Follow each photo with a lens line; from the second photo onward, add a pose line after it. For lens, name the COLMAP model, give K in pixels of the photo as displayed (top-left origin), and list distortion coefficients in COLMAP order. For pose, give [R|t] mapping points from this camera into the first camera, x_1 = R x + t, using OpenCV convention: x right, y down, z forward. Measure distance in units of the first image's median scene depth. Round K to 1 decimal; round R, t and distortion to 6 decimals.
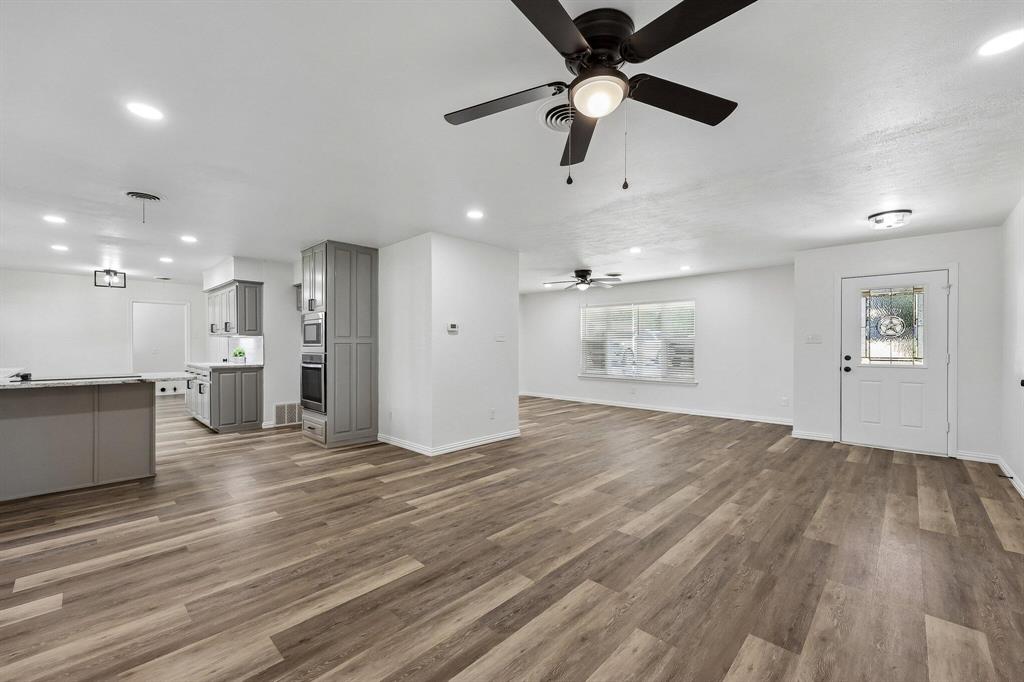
lens RADIAL K [[416.8, 0, 511.5], [0, 416.8, 344.6], [0, 0, 1]] dist [0.000832, 0.000183]
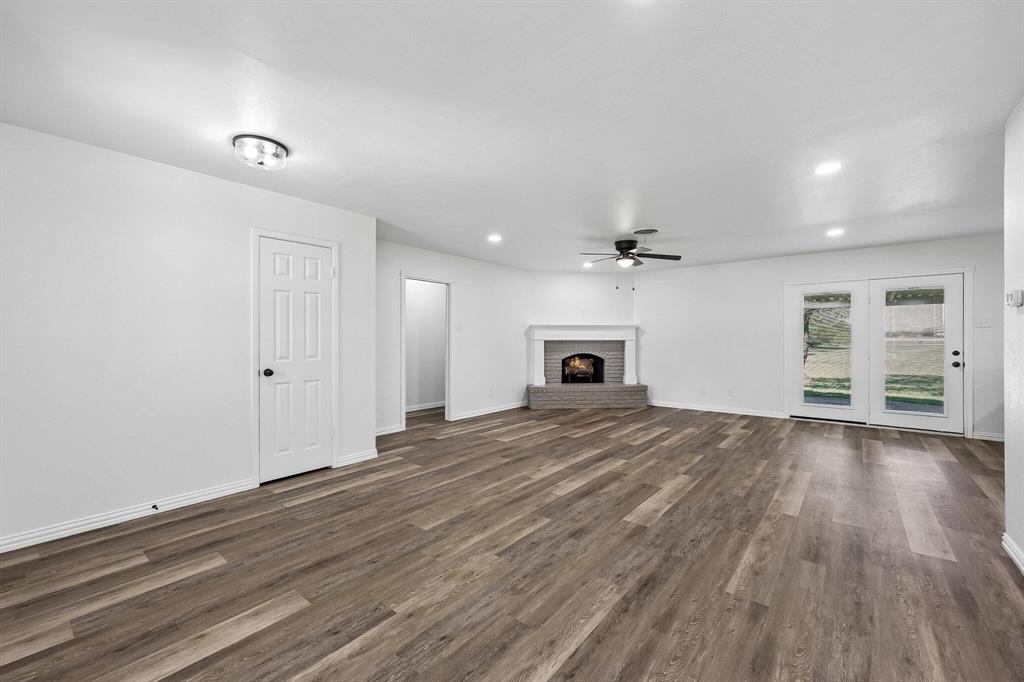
lens RADIAL K [[415.1, 0, 512.0], [0, 415.1, 341.0], [0, 0, 1]] dist [0.001141, 0.000111]
pose [[-0.997302, 0.001346, -0.073390, 0.712496], [0.001400, 0.999999, -0.000681, 0.009712], [0.073389, -0.000782, -0.997303, 2.247786]]
